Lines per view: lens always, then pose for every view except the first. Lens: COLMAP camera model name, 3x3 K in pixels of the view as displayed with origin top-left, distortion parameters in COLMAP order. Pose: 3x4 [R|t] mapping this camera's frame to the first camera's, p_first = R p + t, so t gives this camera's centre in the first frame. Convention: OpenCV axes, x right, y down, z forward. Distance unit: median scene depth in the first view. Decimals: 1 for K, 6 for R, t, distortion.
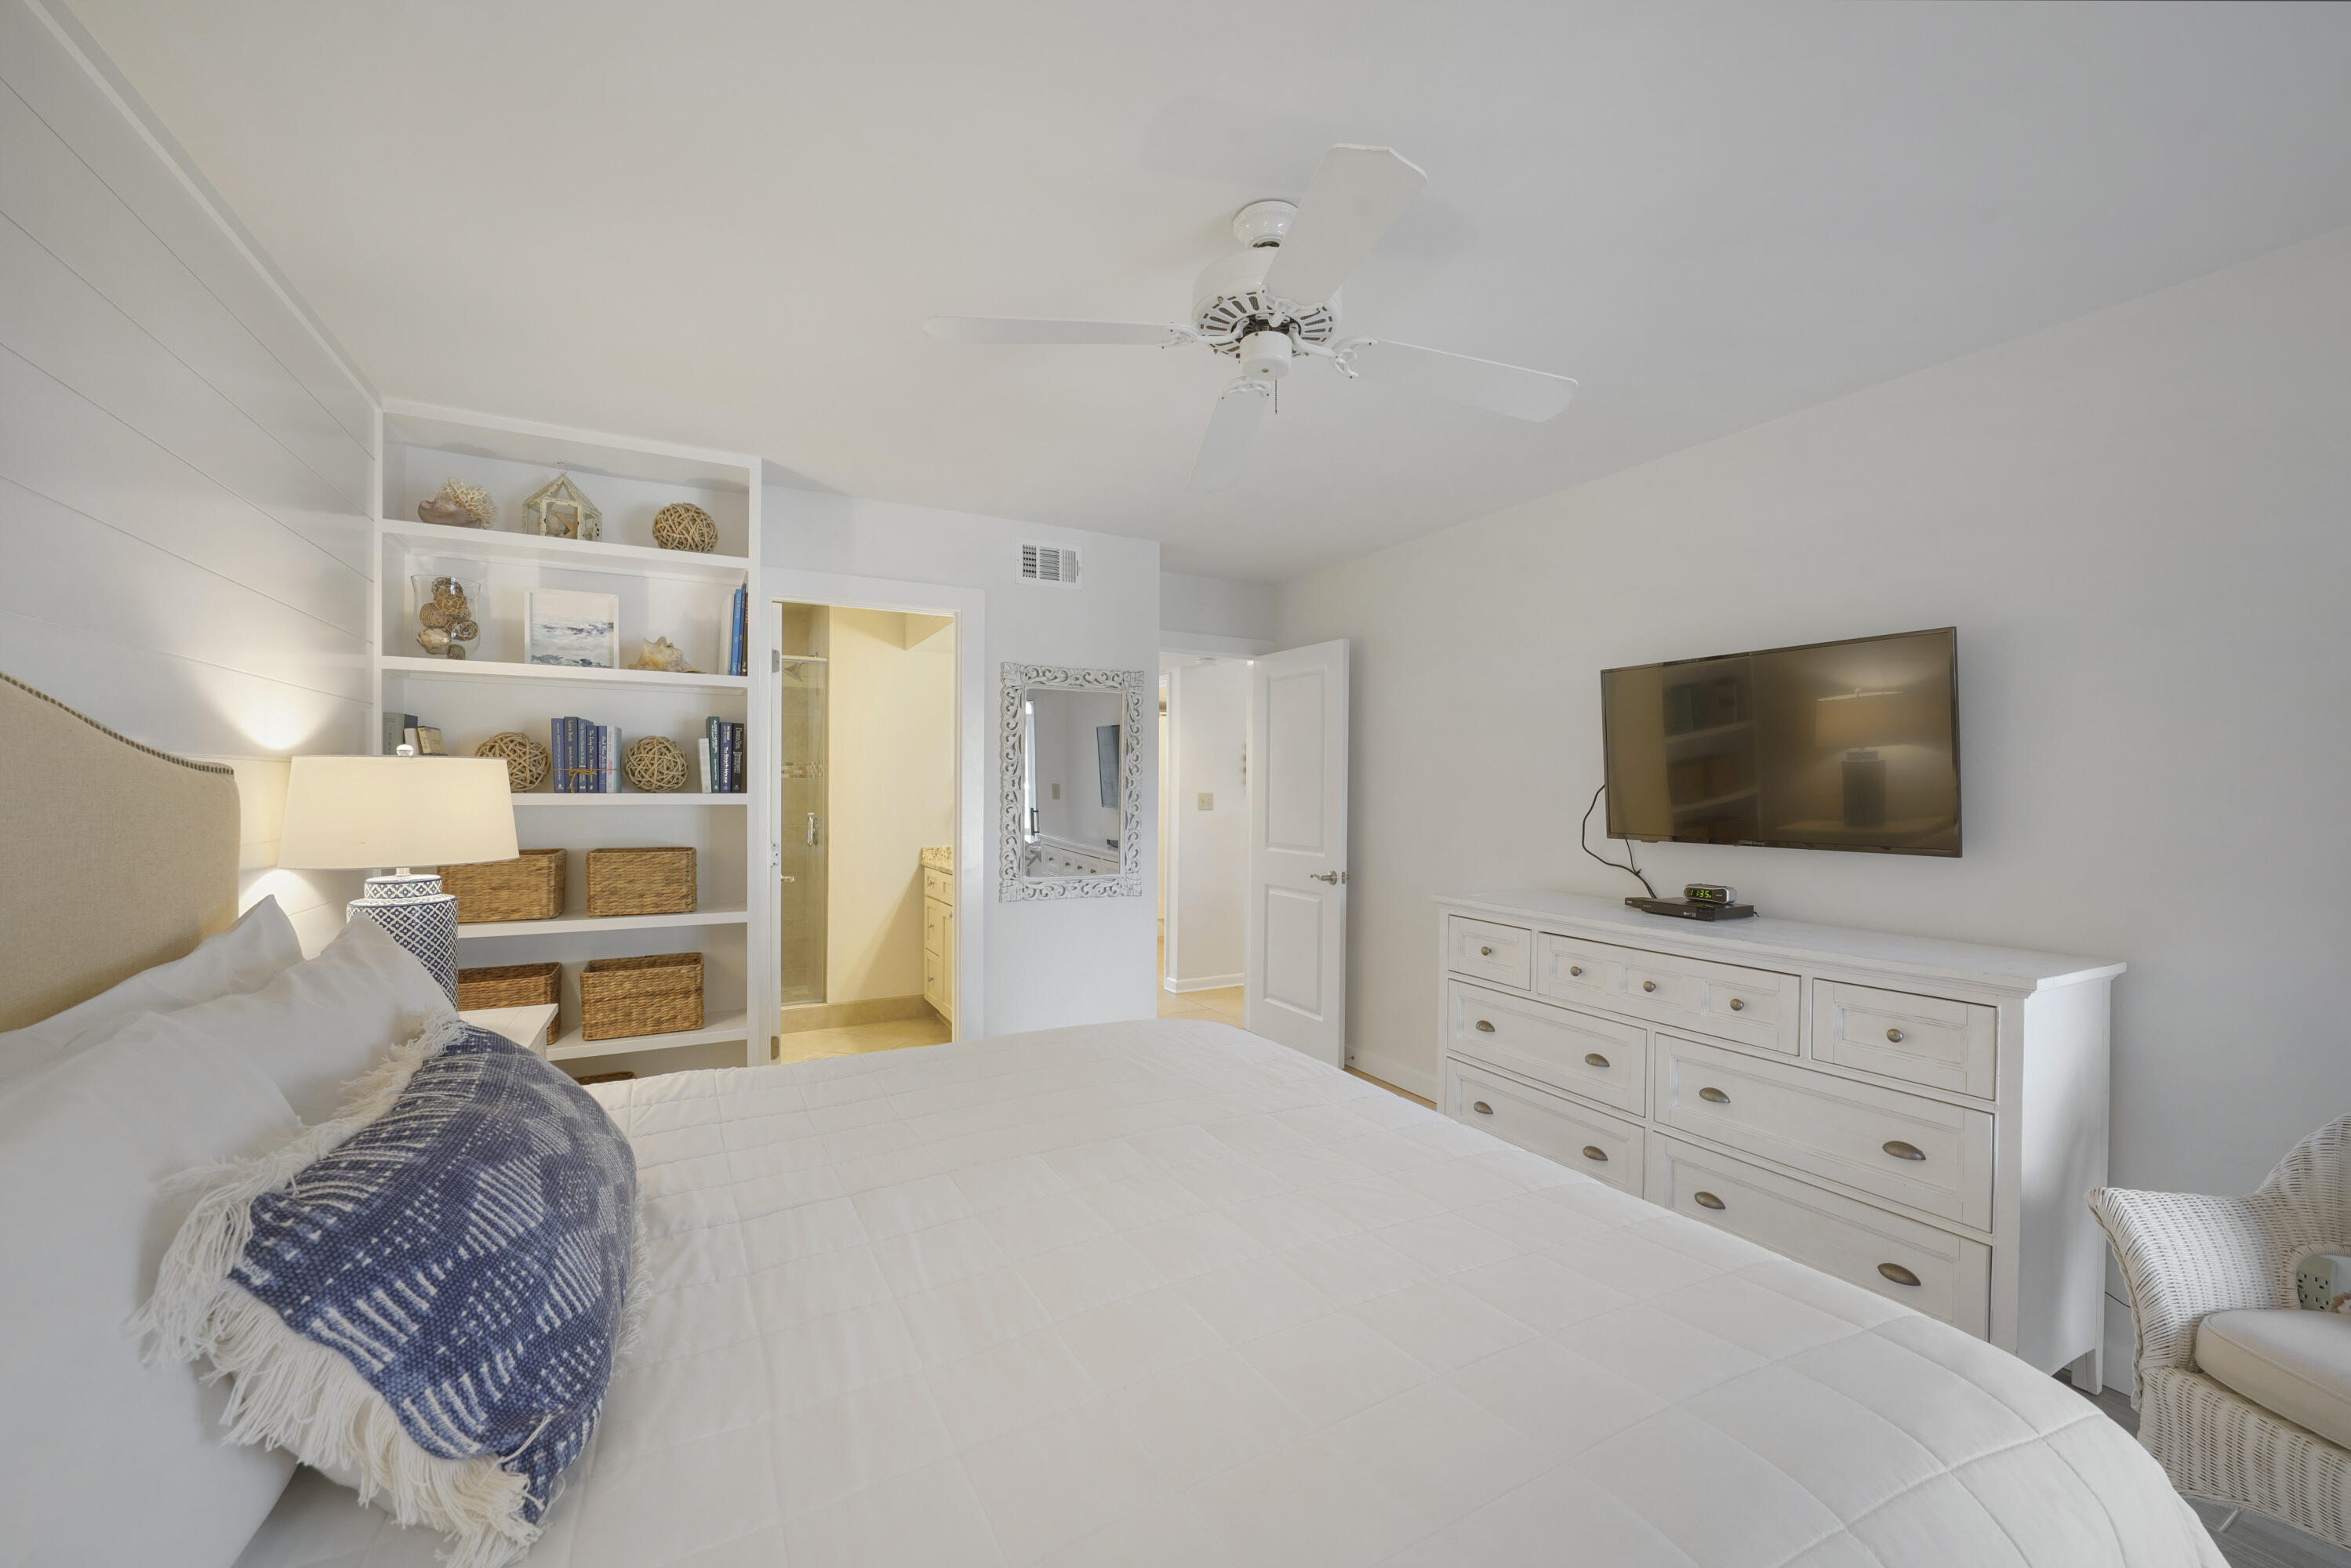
lens RADIAL K [[900.1, 0, 1198.5], [0, 900.1, 790.9], [0, 0, 1]] dist [-0.010067, 0.000176]
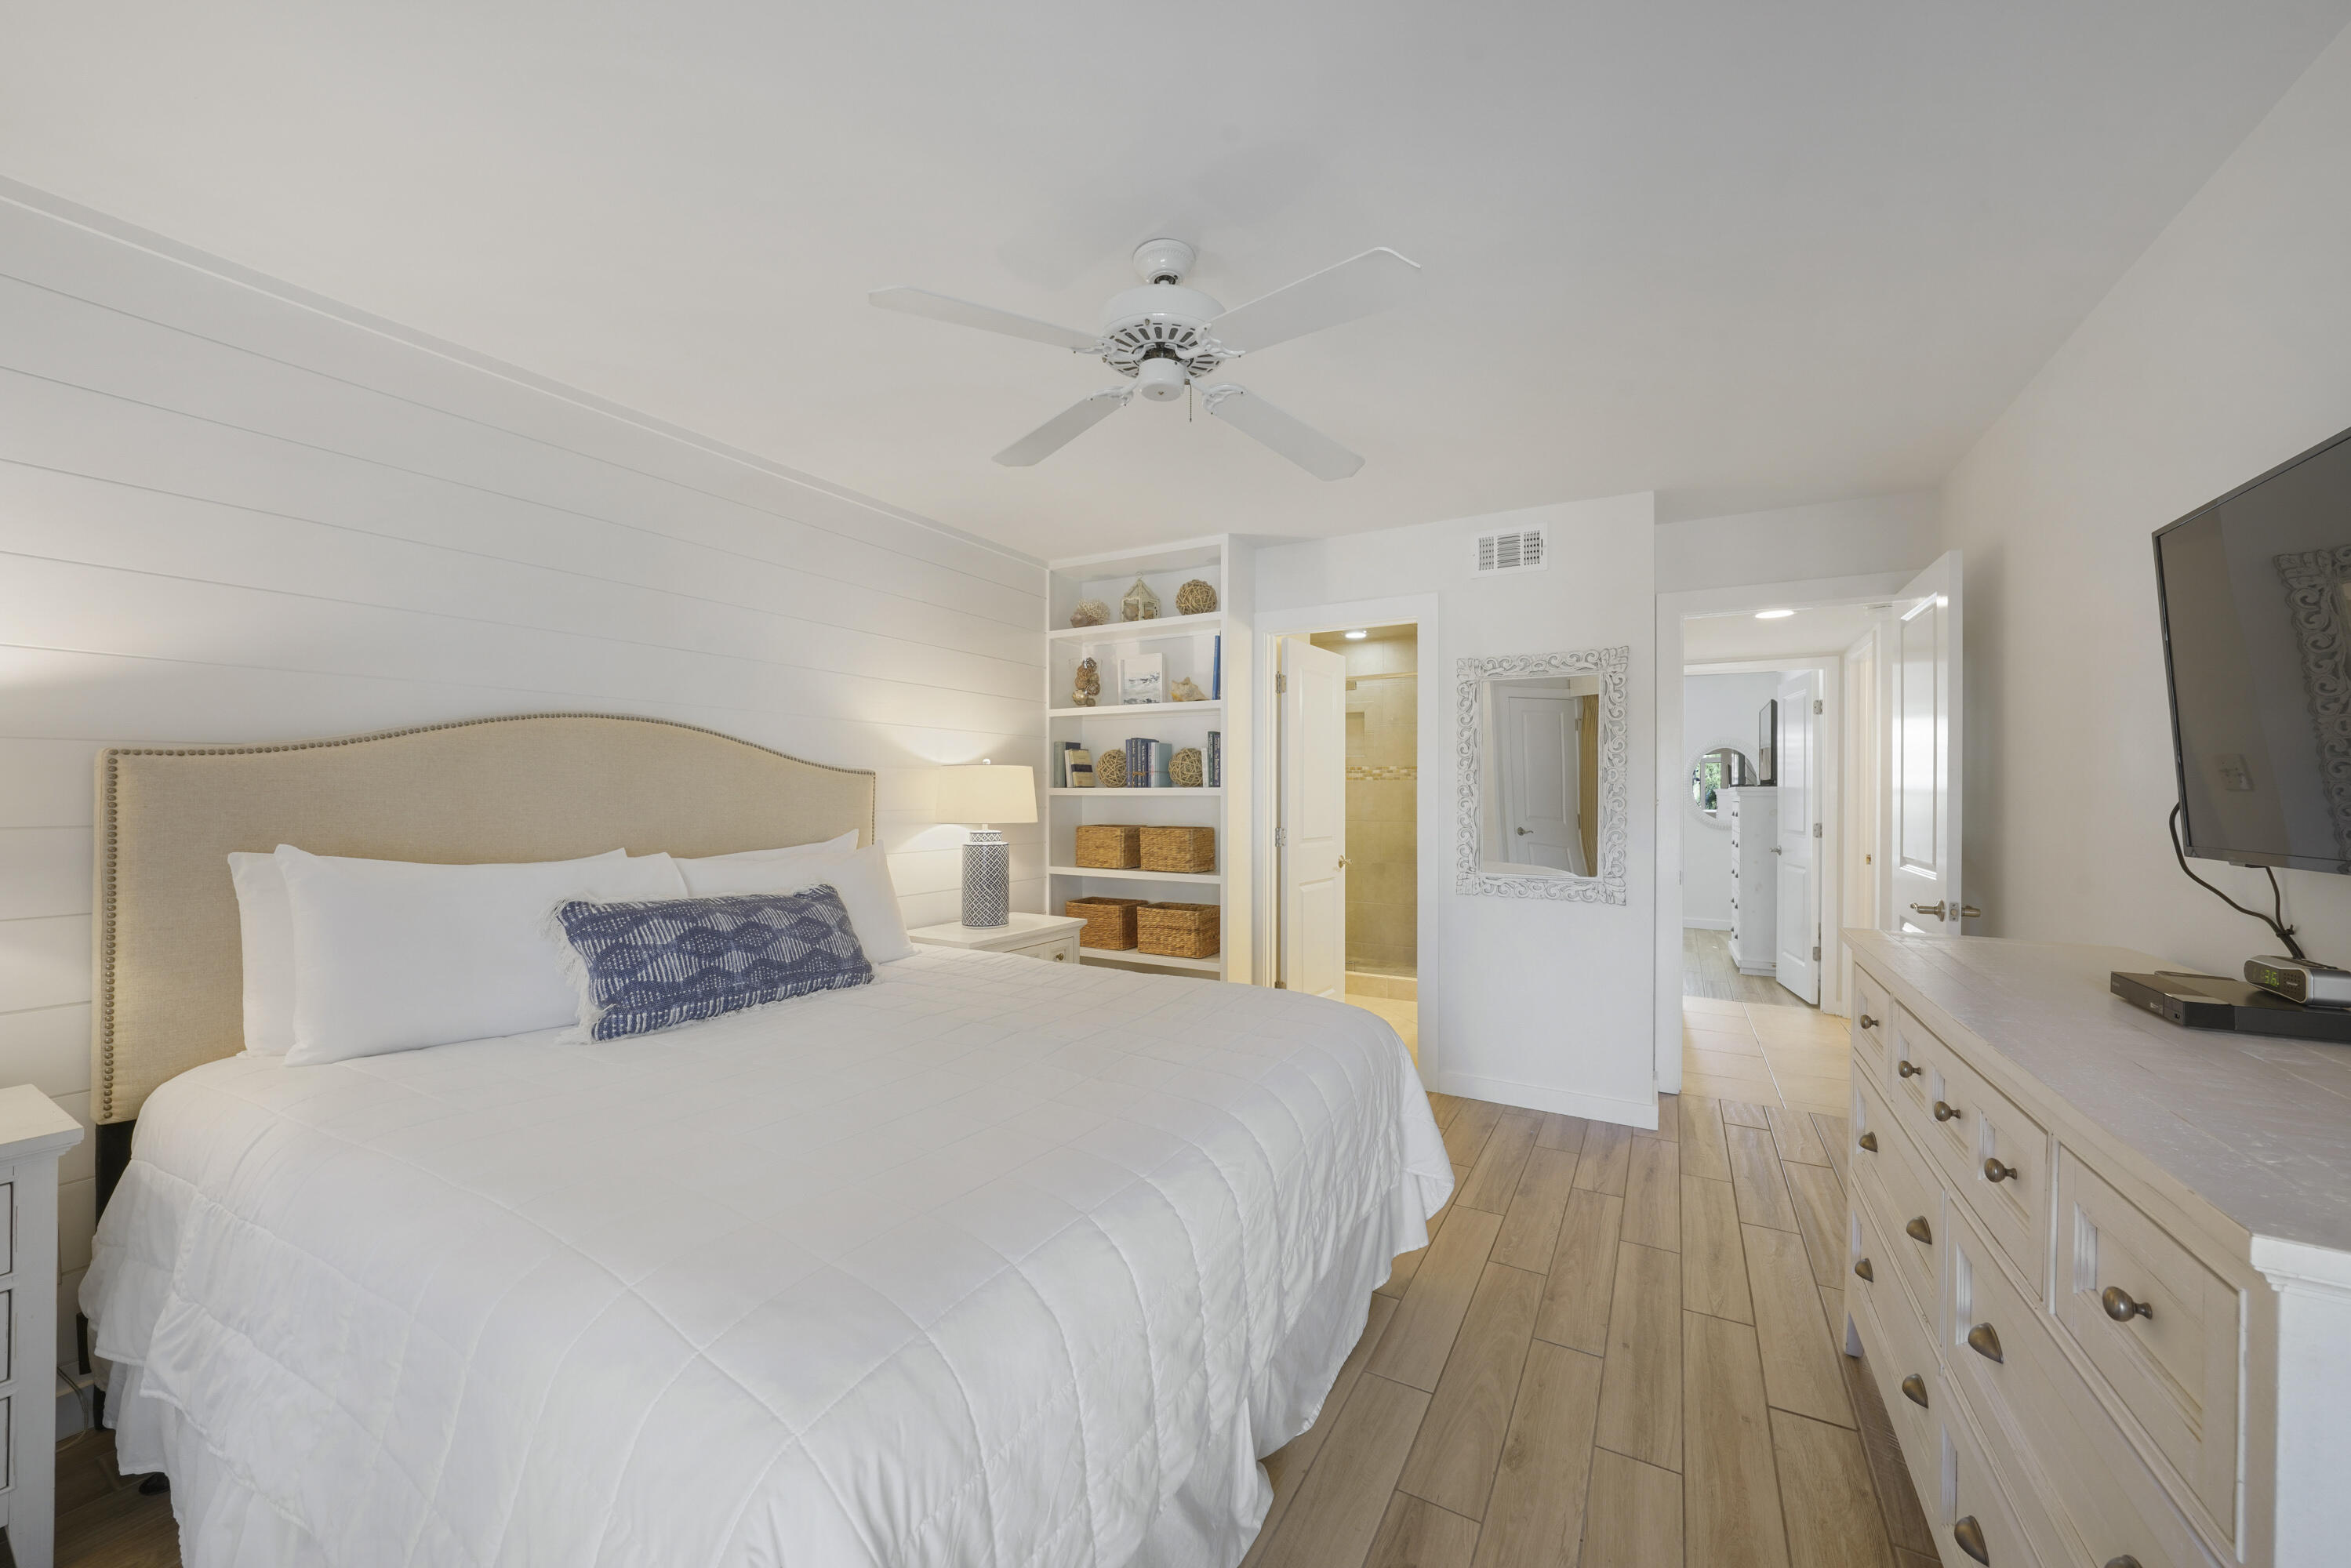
lens RADIAL K [[900.1, 0, 1193.2], [0, 900.1, 784.2], [0, 0, 1]] dist [-0.010067, 0.000176]
pose [[0.528433, -0.015074, -0.848841, 0.634207], [-0.001313, 0.999827, -0.018573, 0.024008], [0.848974, 0.010929, 0.528322, 0.270091]]
